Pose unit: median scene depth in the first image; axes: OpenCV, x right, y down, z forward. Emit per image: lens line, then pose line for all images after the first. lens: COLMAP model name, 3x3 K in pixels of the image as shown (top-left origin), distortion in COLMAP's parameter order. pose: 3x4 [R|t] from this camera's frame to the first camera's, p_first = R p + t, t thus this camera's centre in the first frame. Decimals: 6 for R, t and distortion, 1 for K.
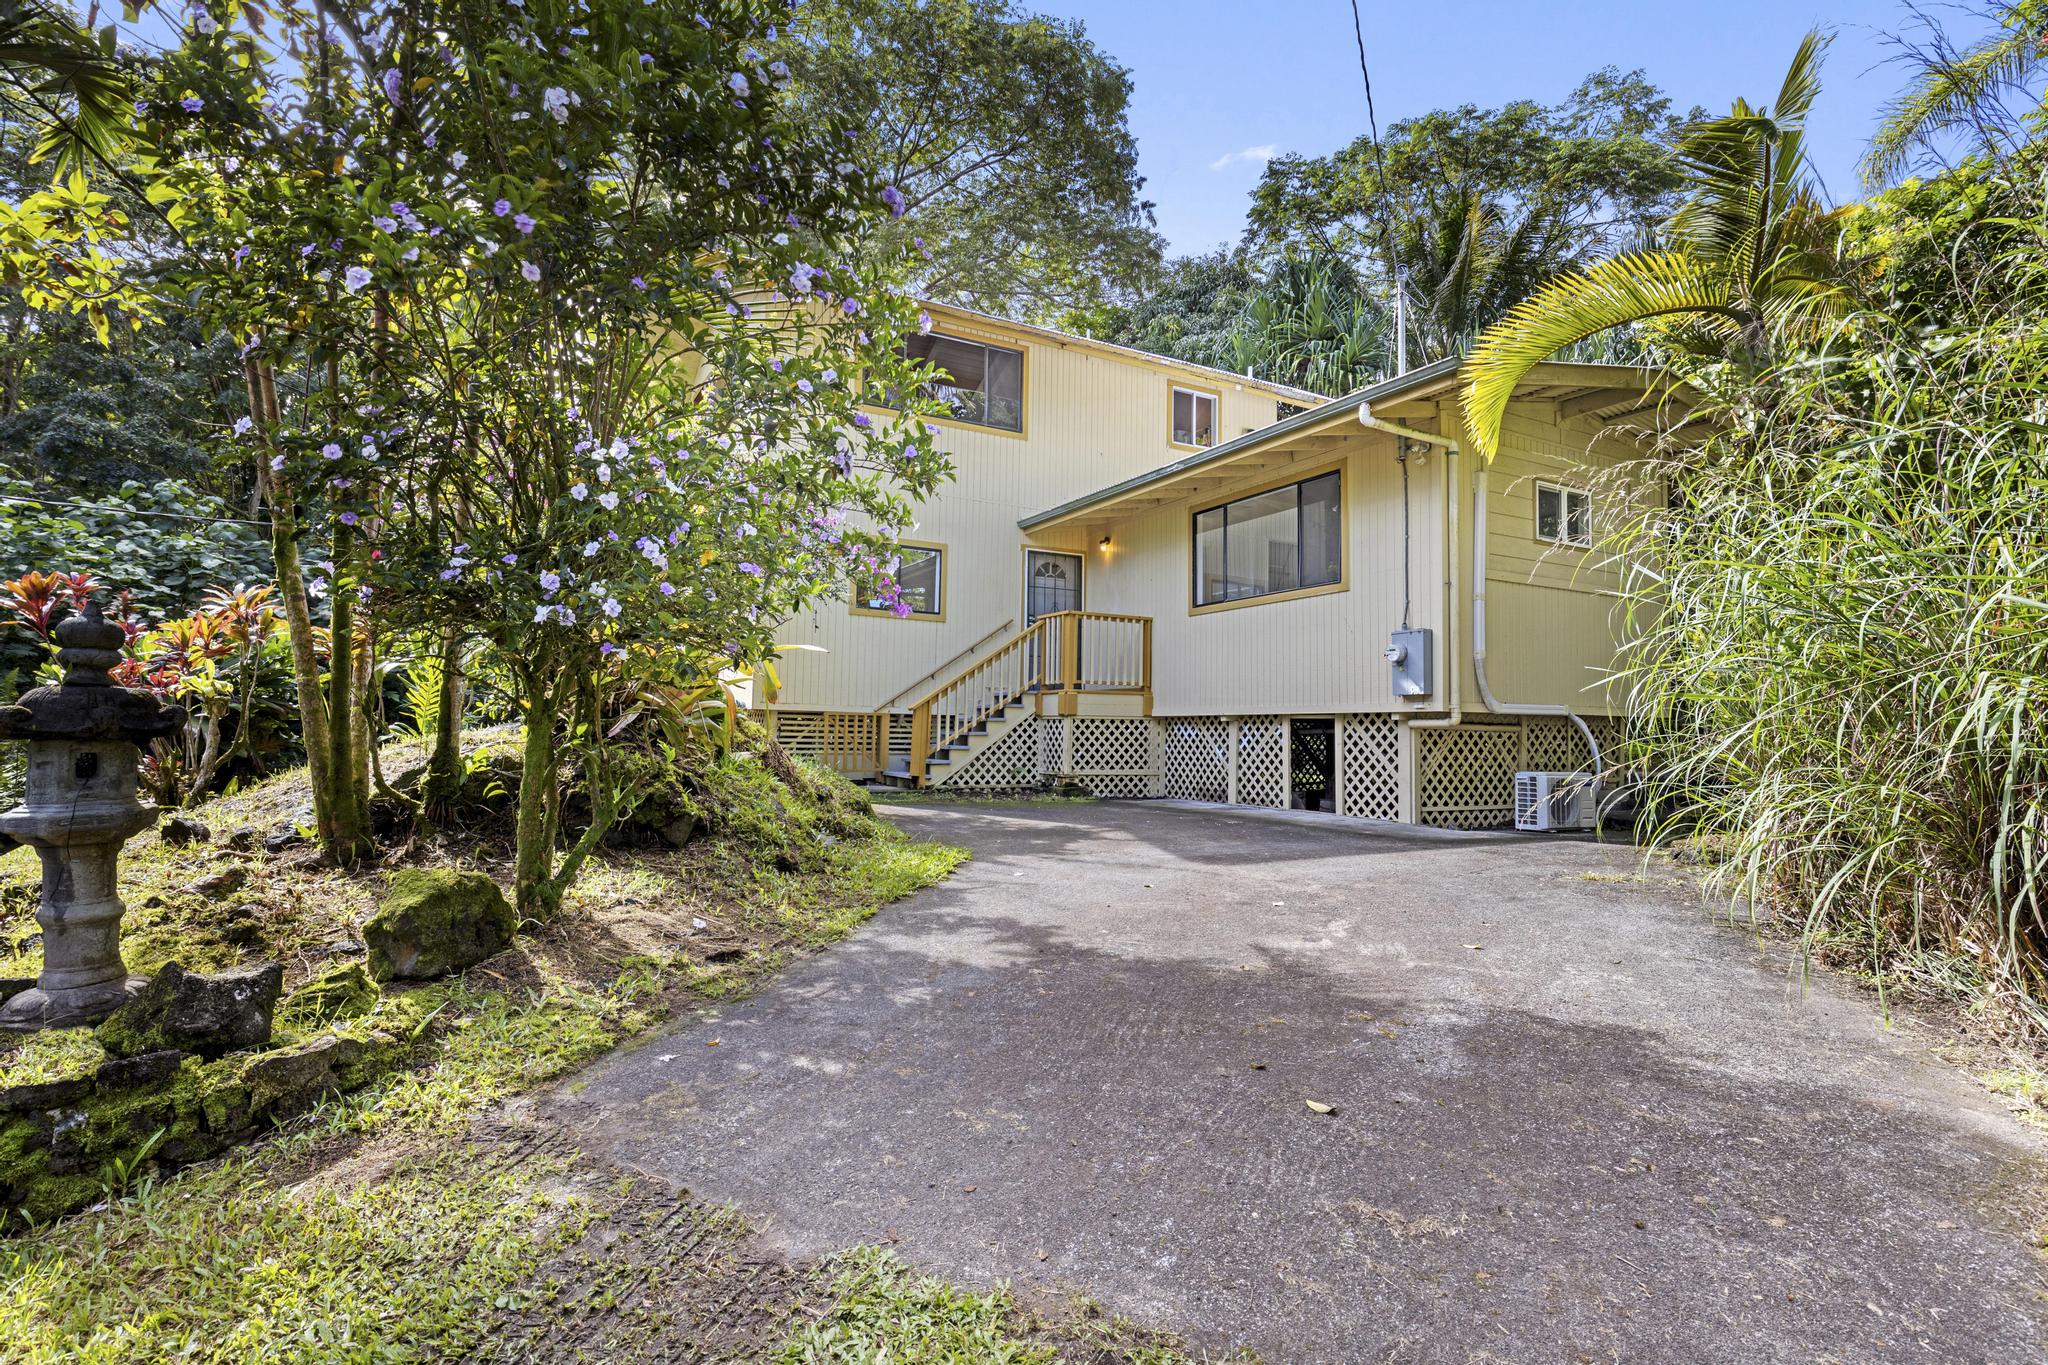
lens RADIAL K [[994.7, 0, 1022.1], [0, 994.7, 699.1], [0, 0, 1]] dist [0.000268, 0.000091]
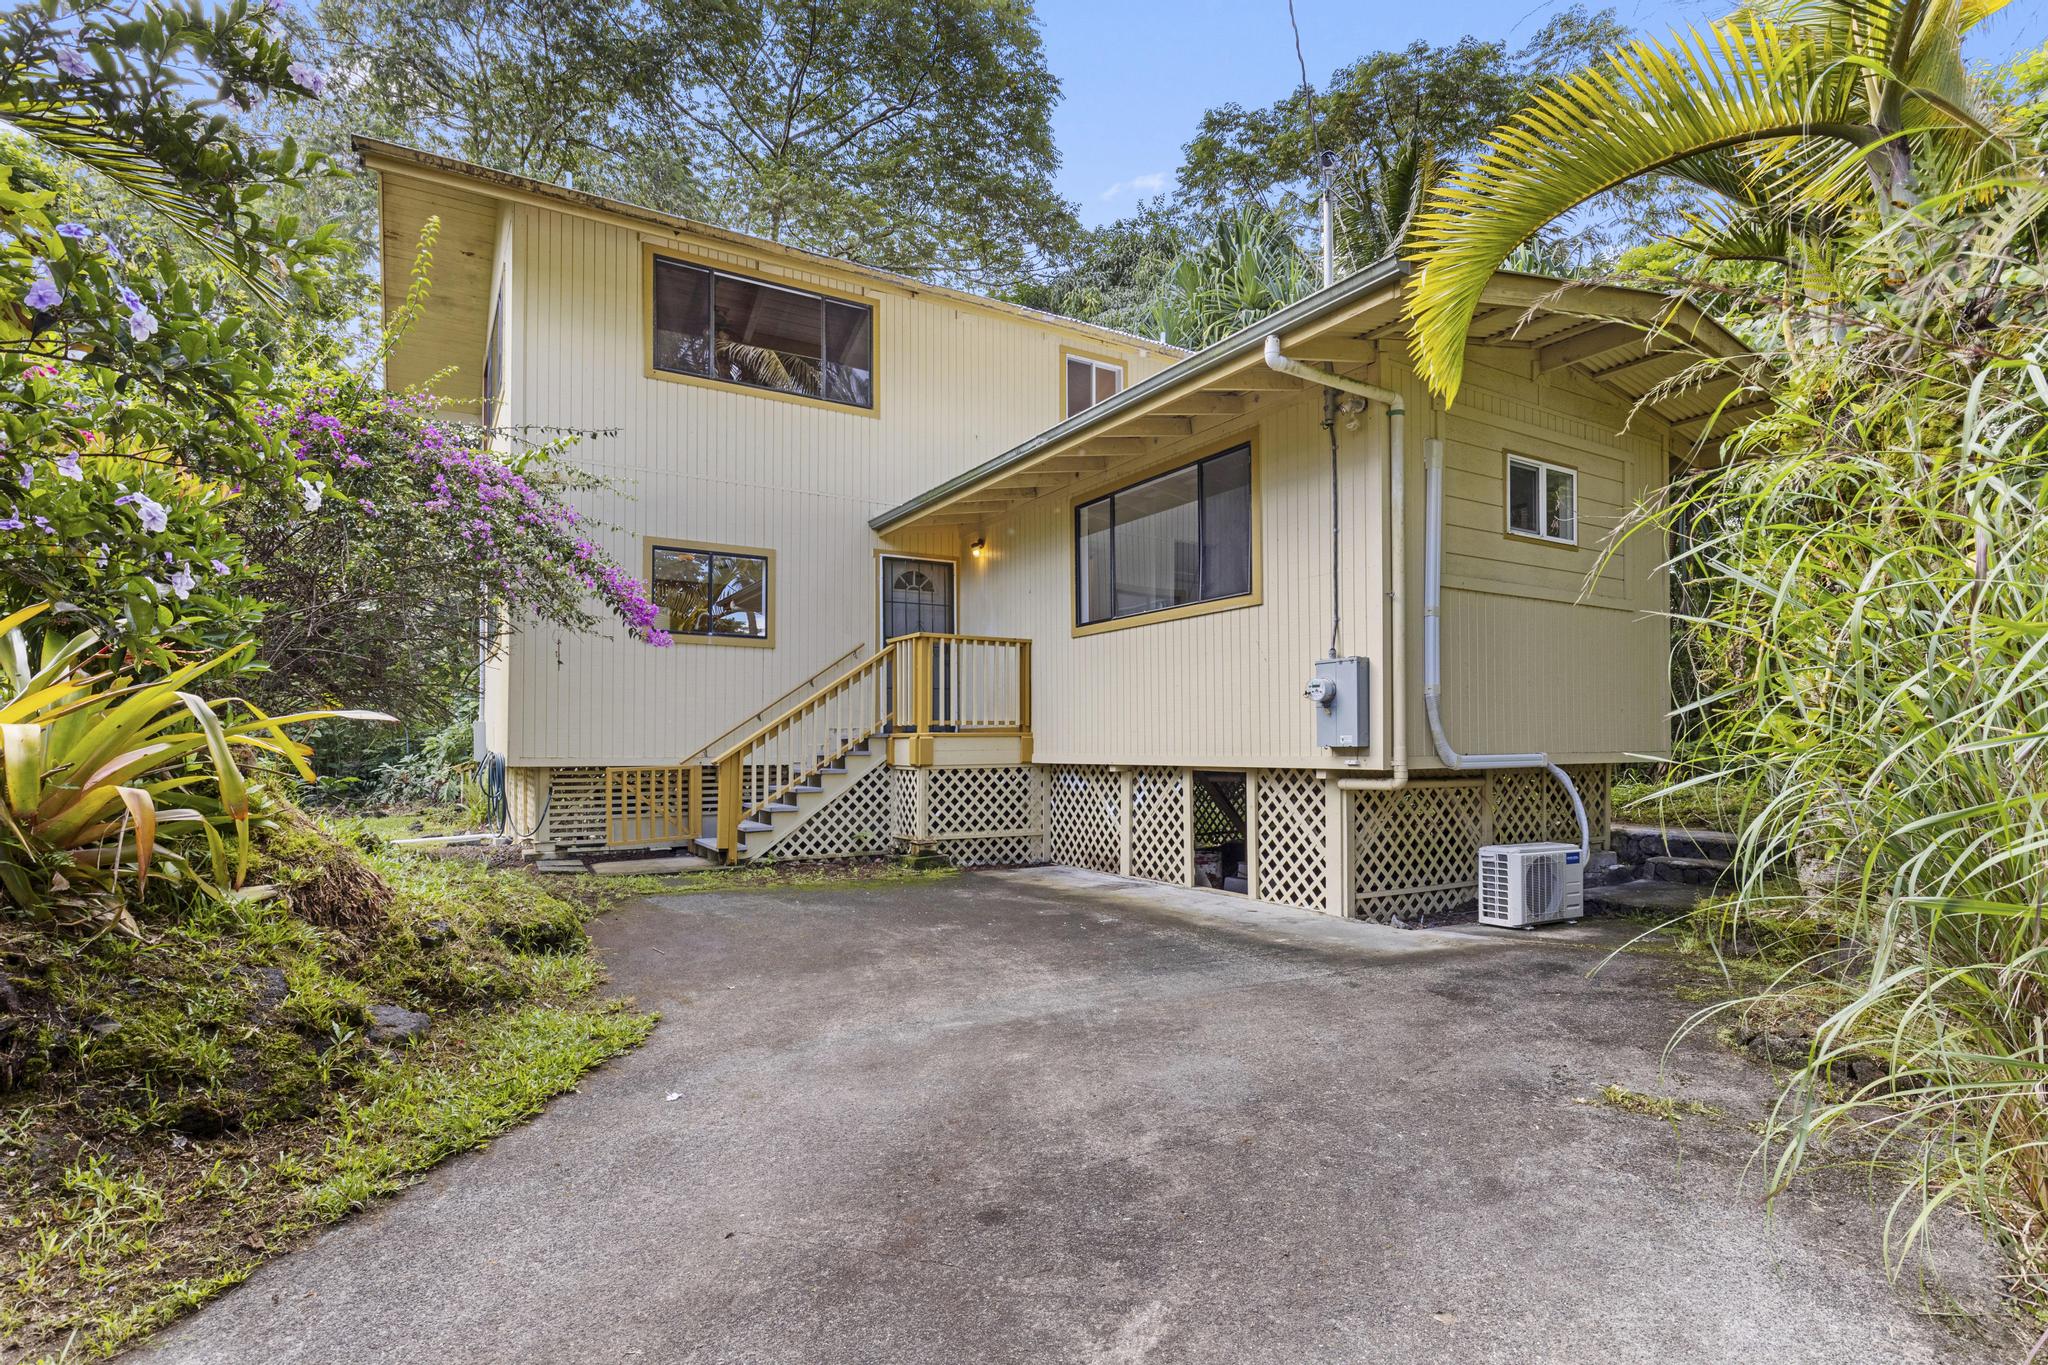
lens RADIAL K [[1000.7, 0, 1021.7], [0, 1000.7, 756.1], [0, 0, 1]] dist [-0.000843, -0.000117]
pose [[0.998995, -0.018612, 0.040781, 0.099369], [0.016759, 0.998832, 0.045319, -0.027902], [-0.041577, -0.044590, 0.998140, 0.215585]]
